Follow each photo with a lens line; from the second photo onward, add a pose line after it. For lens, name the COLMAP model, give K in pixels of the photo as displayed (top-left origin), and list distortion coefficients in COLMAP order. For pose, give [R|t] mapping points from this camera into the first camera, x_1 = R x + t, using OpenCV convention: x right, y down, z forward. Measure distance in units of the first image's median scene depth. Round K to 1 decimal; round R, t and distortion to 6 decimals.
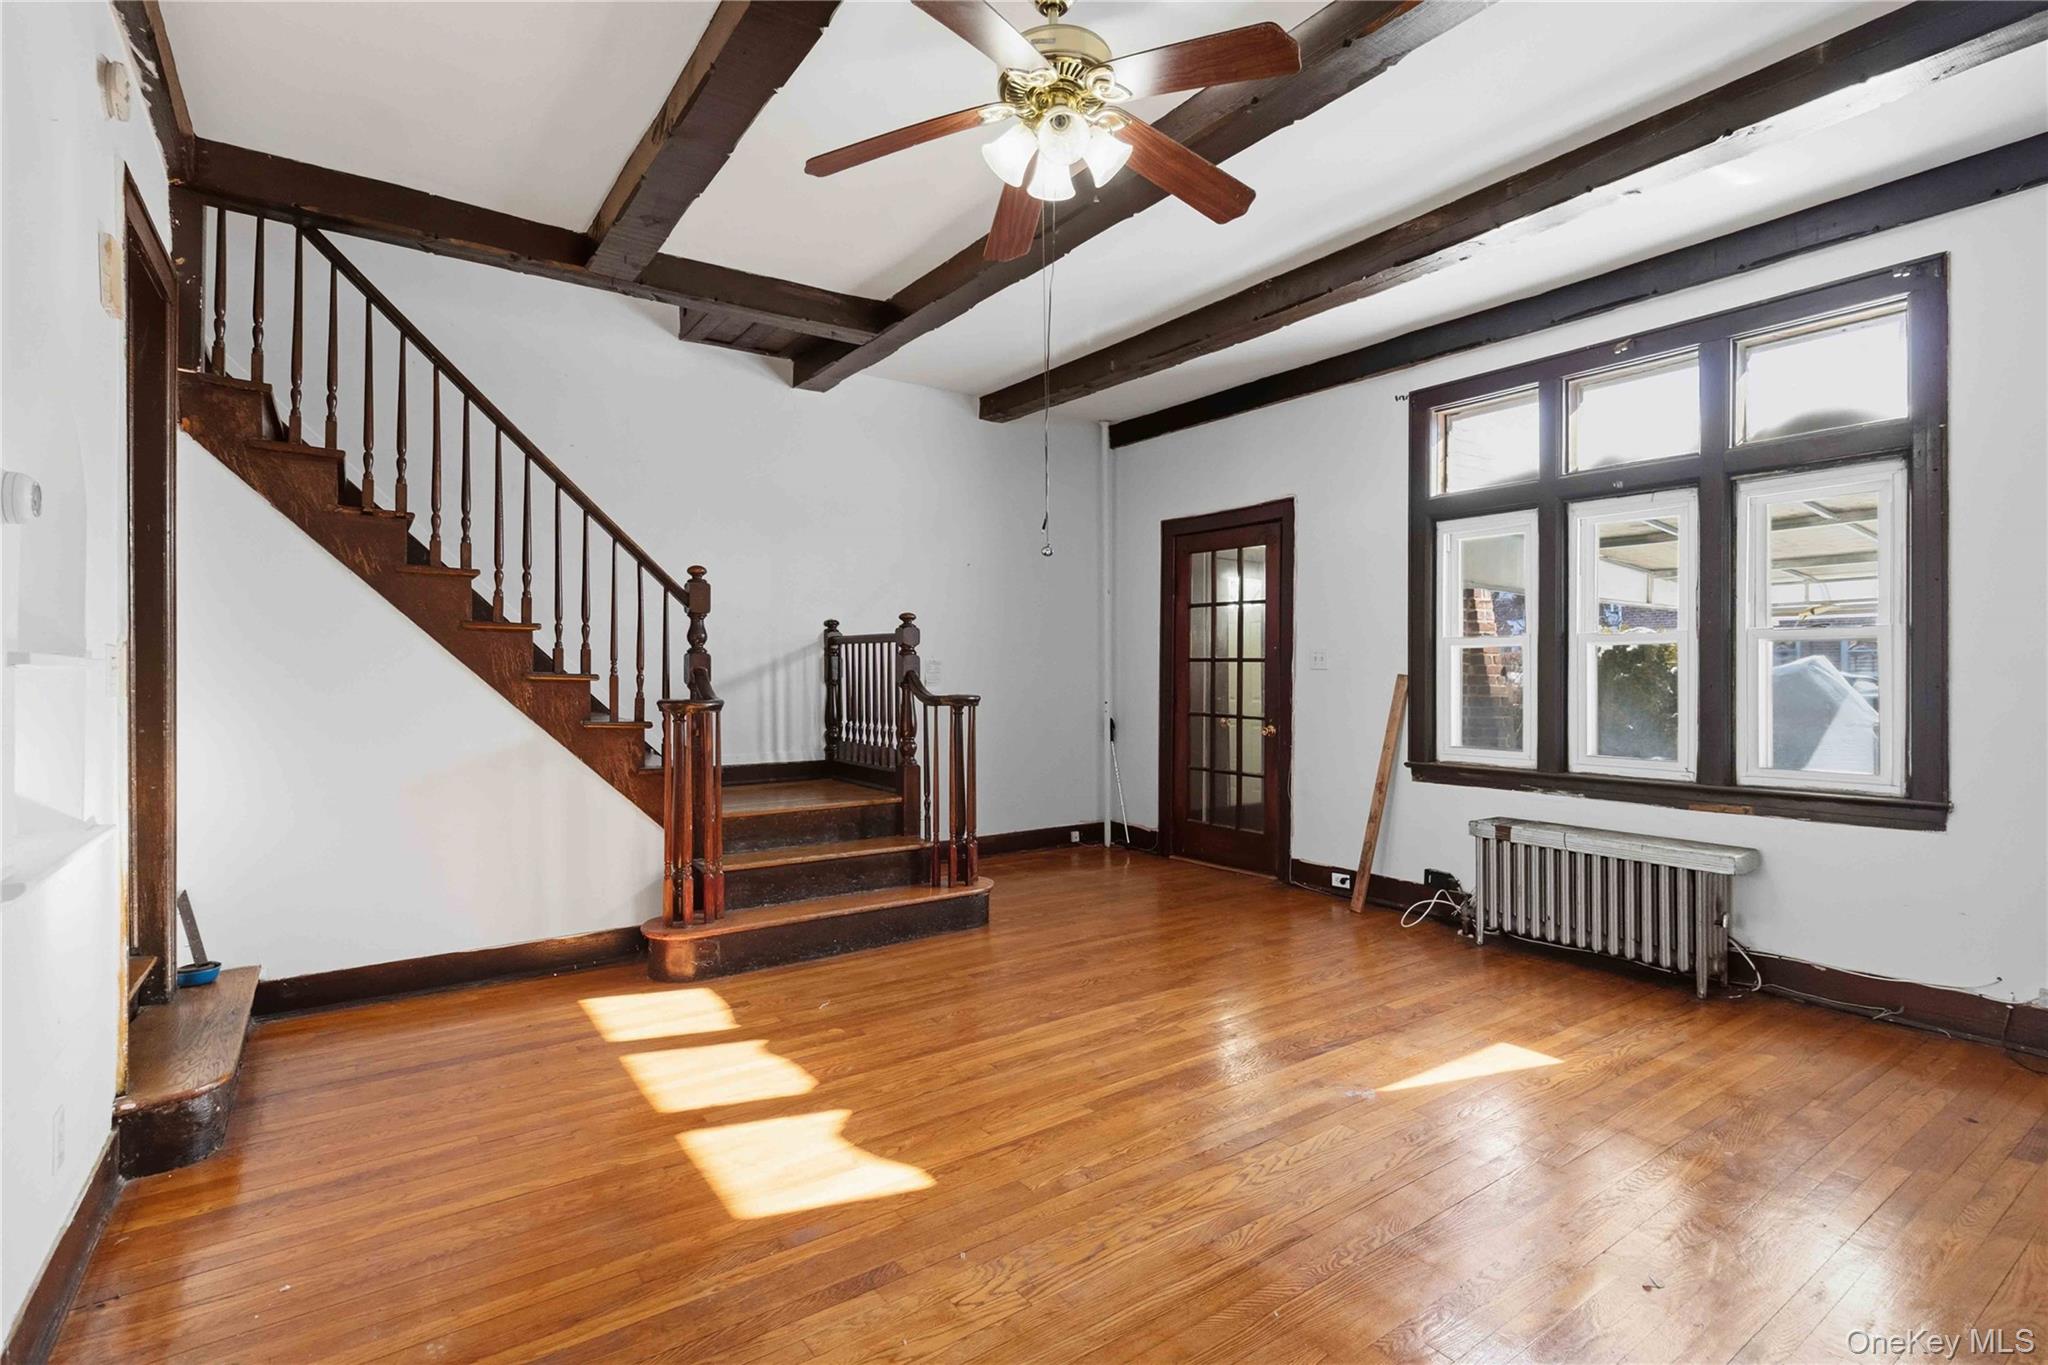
lens RADIAL K [[977.5, 0, 1039.8], [0, 977.5, 663.9], [0, 0, 1]] dist [0.002963, 0.000494]
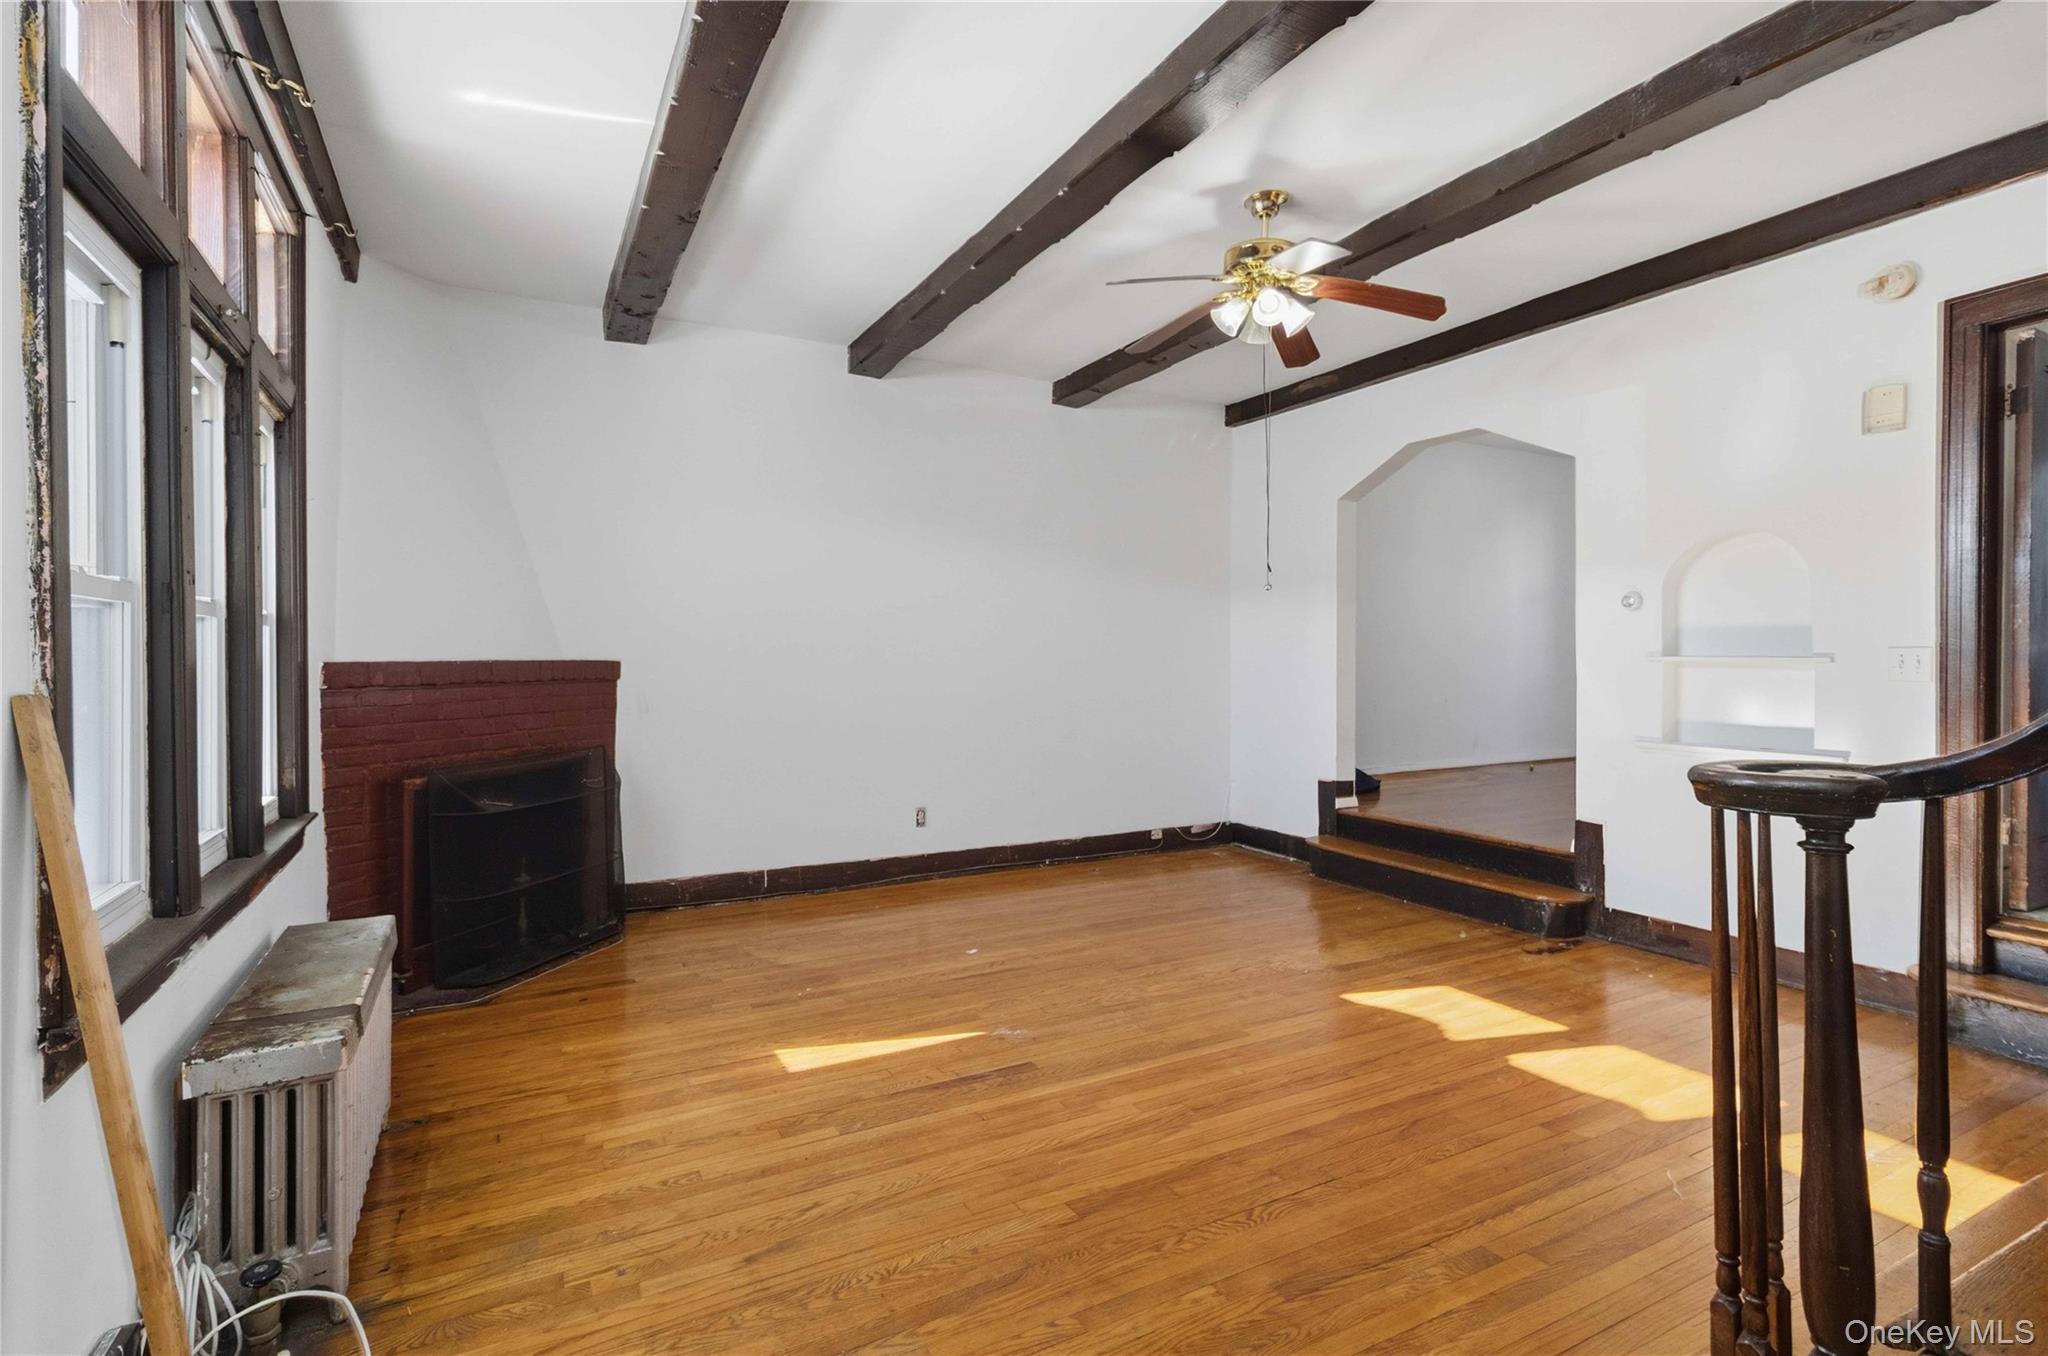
lens RADIAL K [[977.5, 0, 1039.8], [0, 977.5, 659.4], [0, 0, 1]] dist [0.002963, 0.000494]
pose [[-0.992268, 0.002959, 0.124077, 0.105187], [0.001892, 0.999960, -0.008711, 0.005008], [-0.124098, -0.008409, -0.992234, 1.559485]]
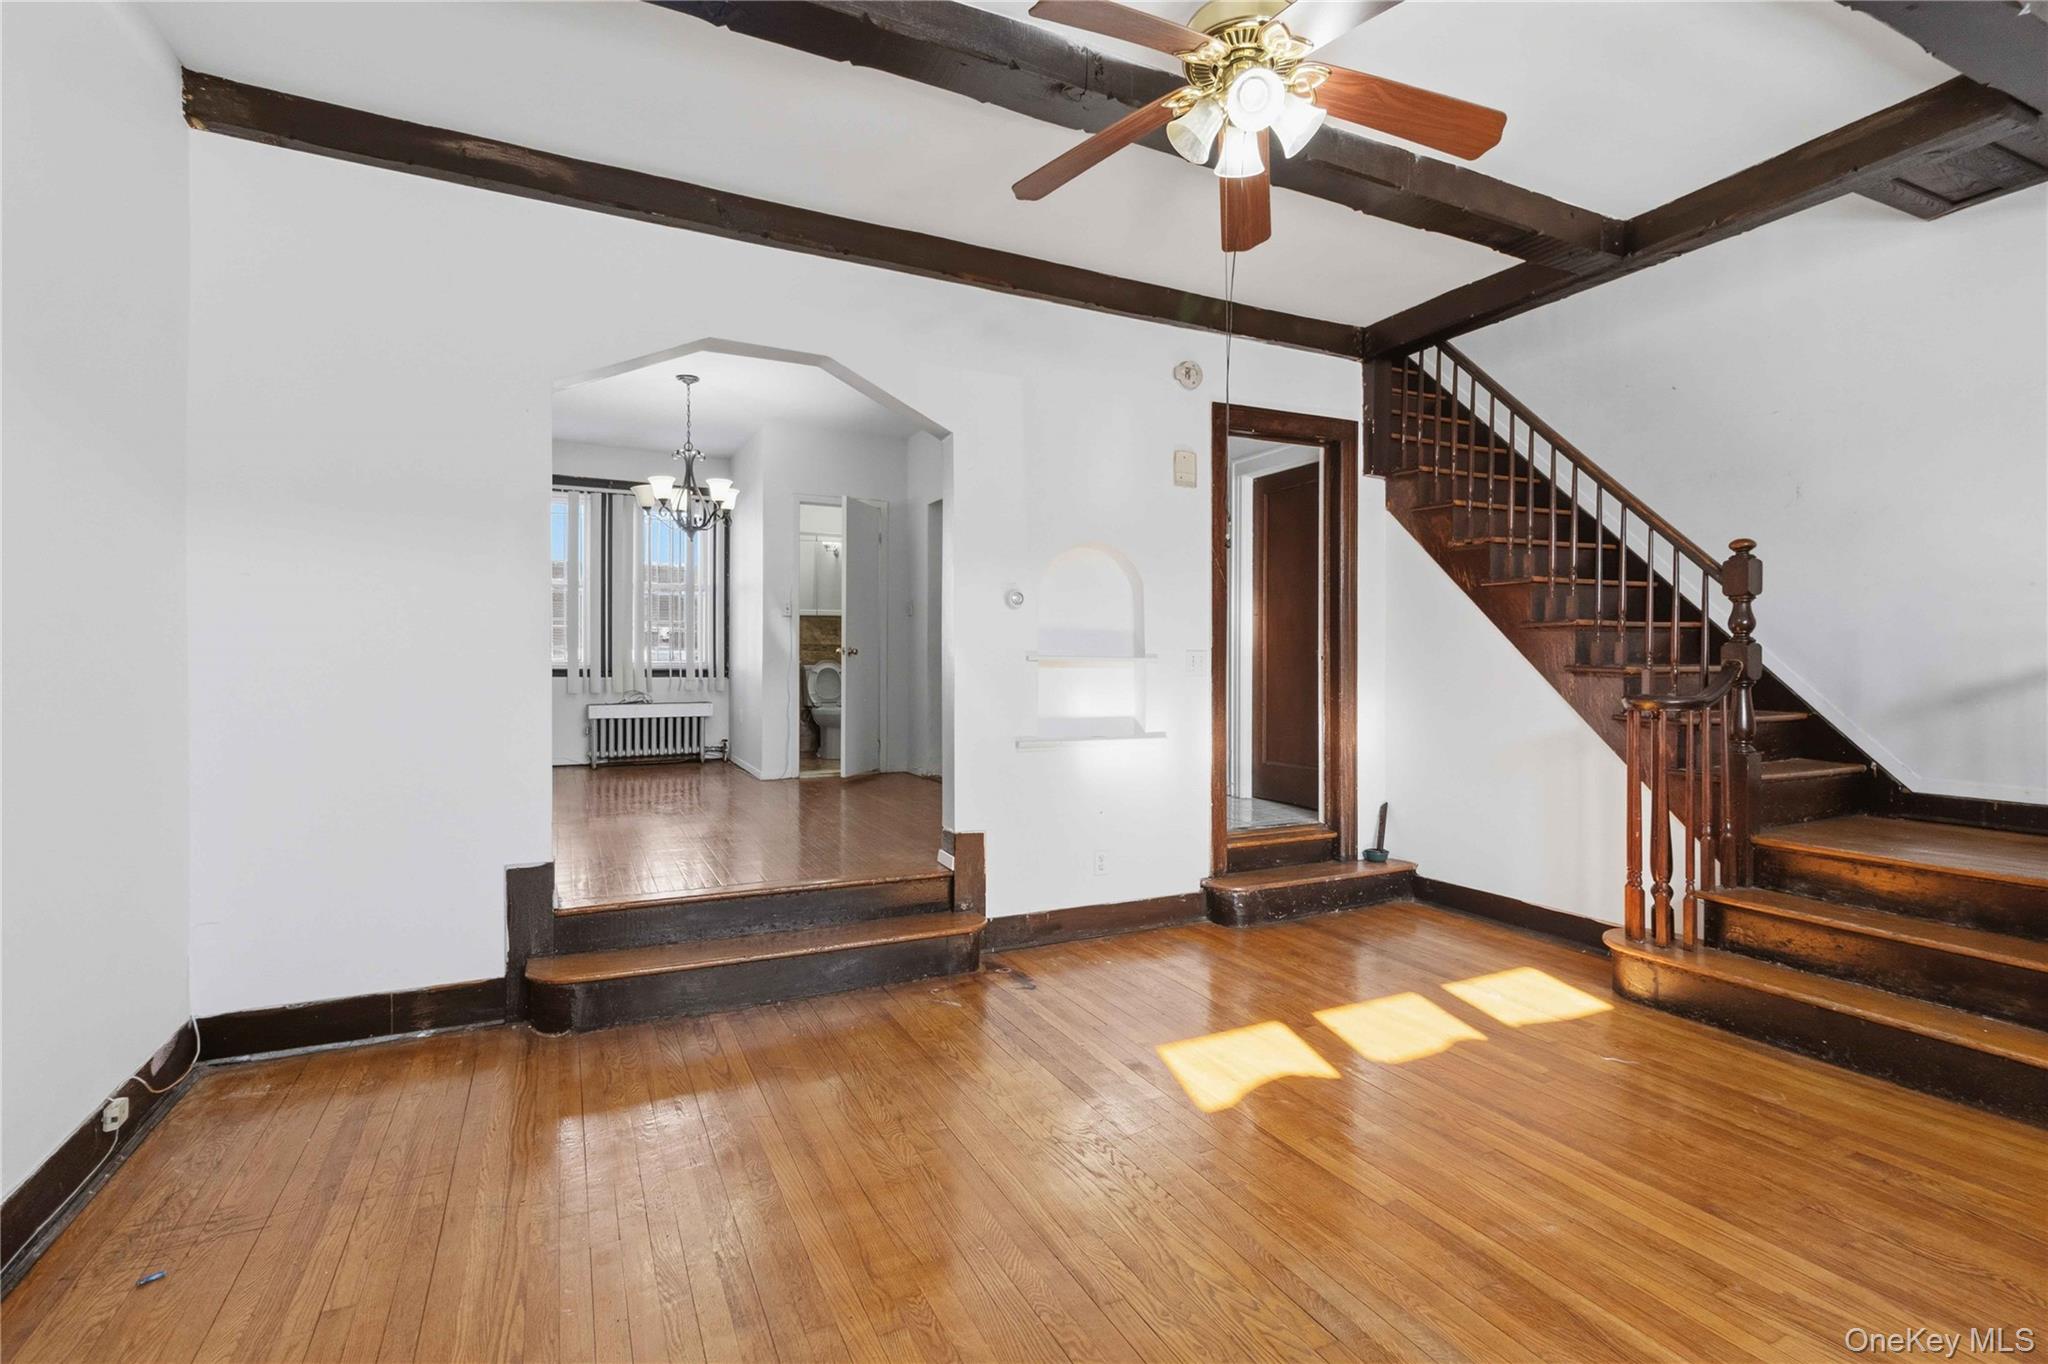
lens RADIAL K [[955.0, 0, 1045.3], [0, 955.0, 670.9], [0, 0, 1]] dist [0.001555, 0.001803]
pose [[-0.158638, 0.008023, -0.987304, 0.612697], [0.005506, 0.999959, 0.007241, 0.004377], [0.987321, -0.004287, -0.158675, 0.592820]]
